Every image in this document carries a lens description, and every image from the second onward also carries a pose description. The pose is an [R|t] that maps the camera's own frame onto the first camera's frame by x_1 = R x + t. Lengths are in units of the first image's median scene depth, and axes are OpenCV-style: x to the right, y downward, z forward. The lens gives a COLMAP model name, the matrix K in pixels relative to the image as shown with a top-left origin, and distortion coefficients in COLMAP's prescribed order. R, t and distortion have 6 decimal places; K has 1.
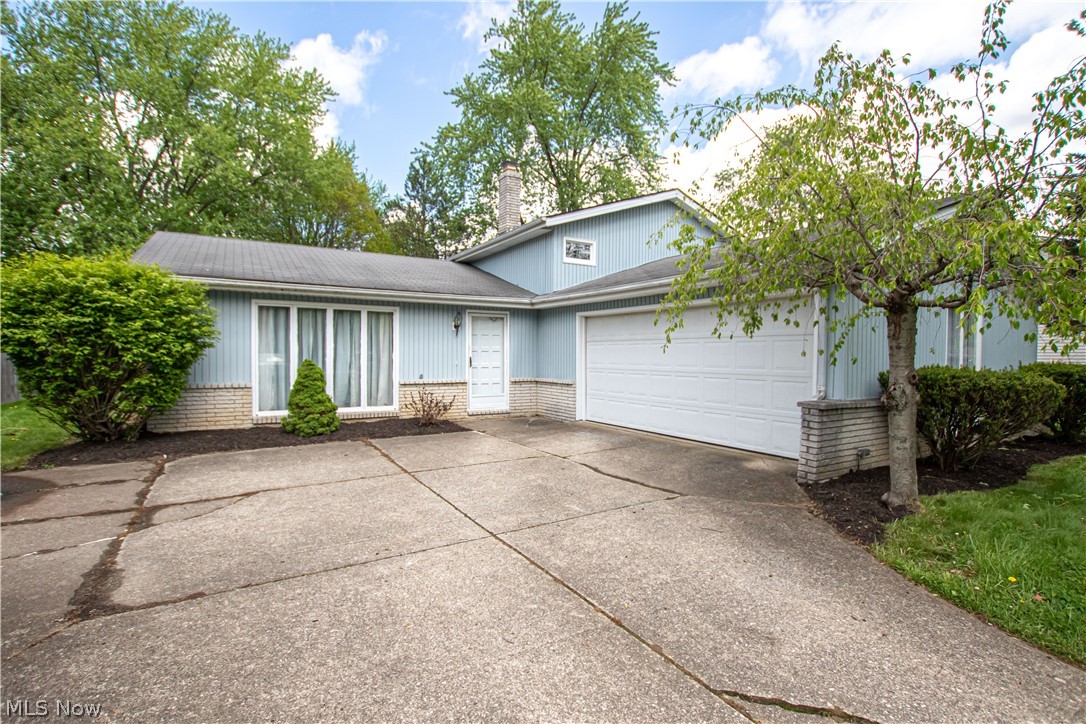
lens RADIAL K [[531.0, 0, 544.5], [0, 531.0, 352.1], [0, 0, 1]] dist [-0.004155, -0.001096]
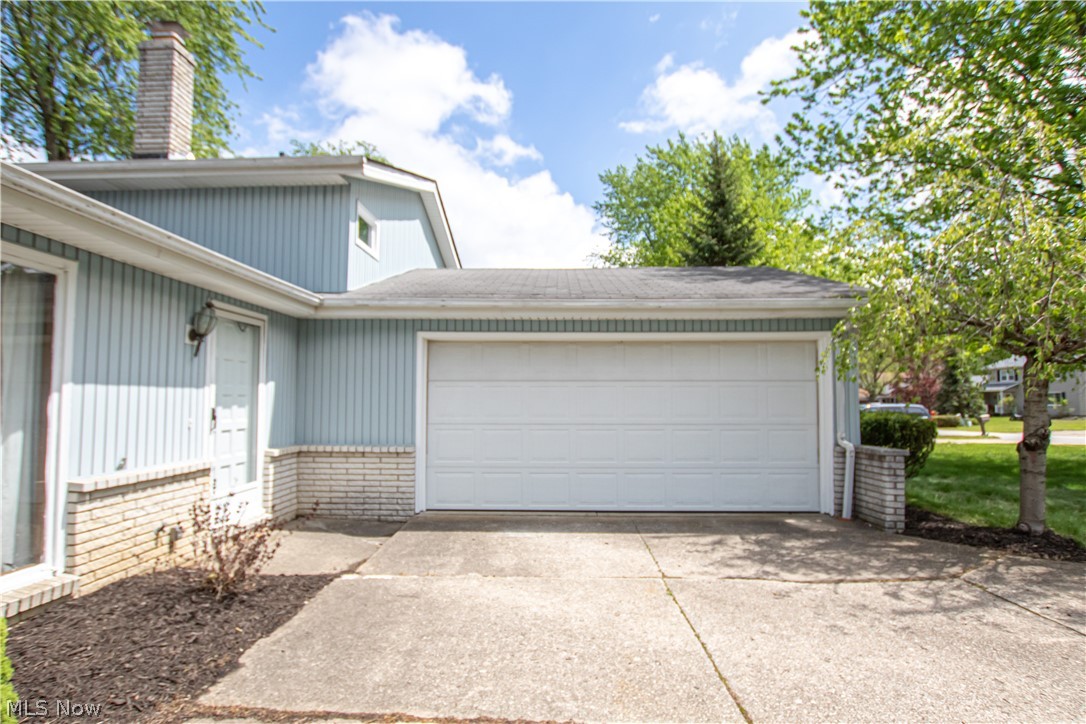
lens RADIAL K [[561.2, 0, 541.2], [0, 561.2, 395.4], [0, 0, 1]] dist [-0.002311, -0.000422]
pose [[0.542736, 0.005387, 0.839886, -0.477574], [0.001166, 0.999974, -0.007168, 0.001344], [-0.839903, 0.004870, 0.542715, 0.654414]]
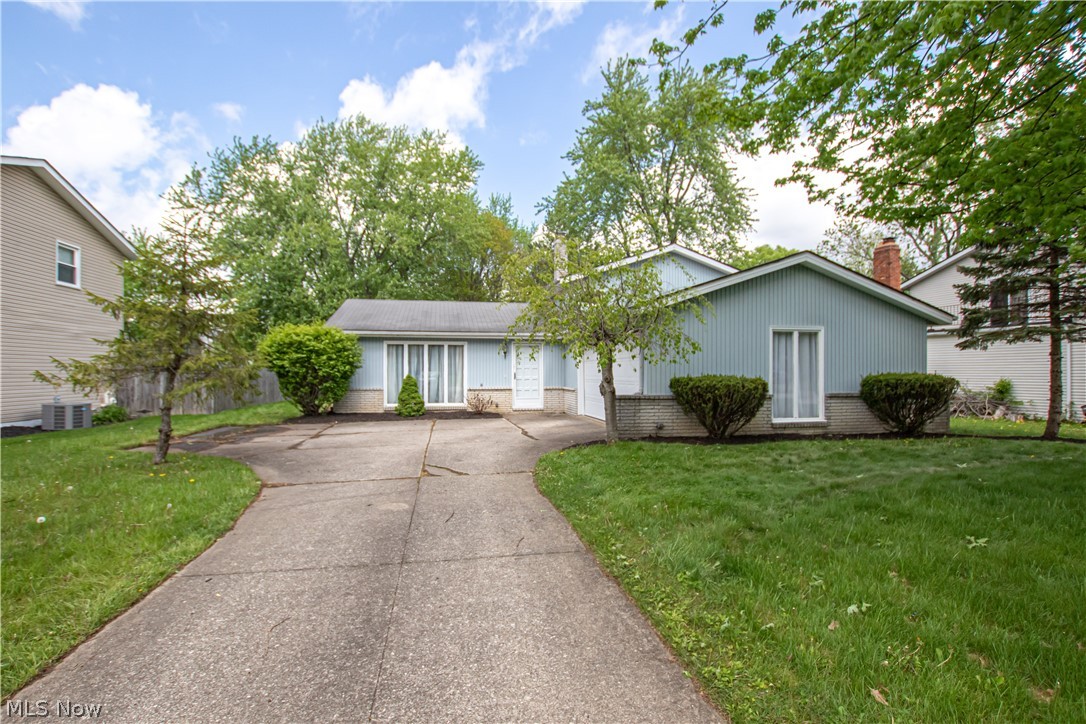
lens RADIAL K [[531.0, 0, 544.5], [0, 531.0, 352.1], [0, 0, 1]] dist [-0.004155, -0.001096]
pose [[0.945709, -0.019472, -0.324431, 0.549677], [0.008402, 0.999335, -0.035486, 0.006548], [0.324906, 0.030833, 0.945243, -0.523290]]
